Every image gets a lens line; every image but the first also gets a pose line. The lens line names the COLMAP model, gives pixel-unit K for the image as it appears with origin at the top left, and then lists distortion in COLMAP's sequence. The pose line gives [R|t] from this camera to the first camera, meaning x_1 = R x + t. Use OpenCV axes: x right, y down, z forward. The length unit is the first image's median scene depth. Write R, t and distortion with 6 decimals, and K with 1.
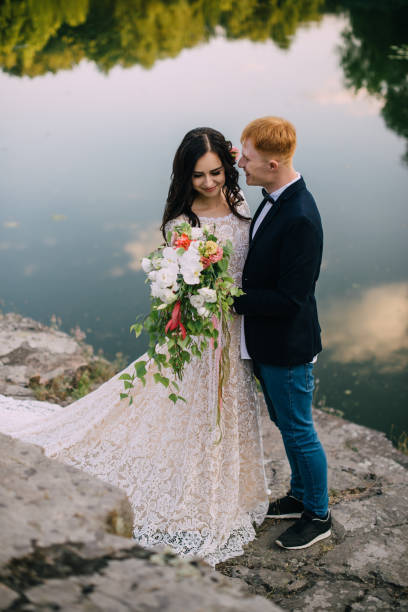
lens RADIAL K [[883.9, 0, 204.0], [0, 883.9, 306.0], [0, 0, 1]] dist [-0.134307, 0.072605]
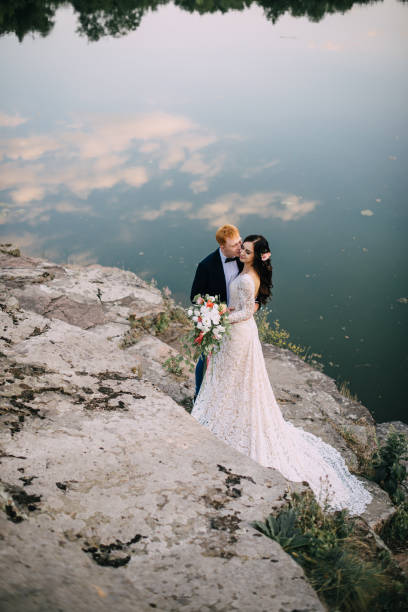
lens RADIAL K [[883.9, 0, 204.0], [0, 883.9, 306.0], [0, 0, 1]] dist [-0.134307, 0.072605]
pose [[0.977115, 0.154944, -0.145733, 0.198692], [-0.145039, 0.986475, 0.076362, -0.090500], [0.155593, -0.053477, 0.986373, -0.723042]]
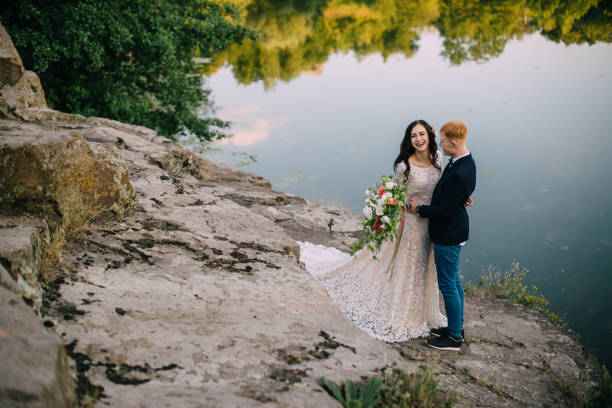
lens RADIAL K [[883.9, 0, 306.0], [0, 883.9, 204.0], [0, 0, 1]] dist [-0.134307, 0.072605]
pose [[0.877086, 0.204082, -0.434823, 0.407953], [-0.232177, 0.972601, -0.011842, 0.043320], [0.420493, 0.111342, 0.900438, -0.546413]]
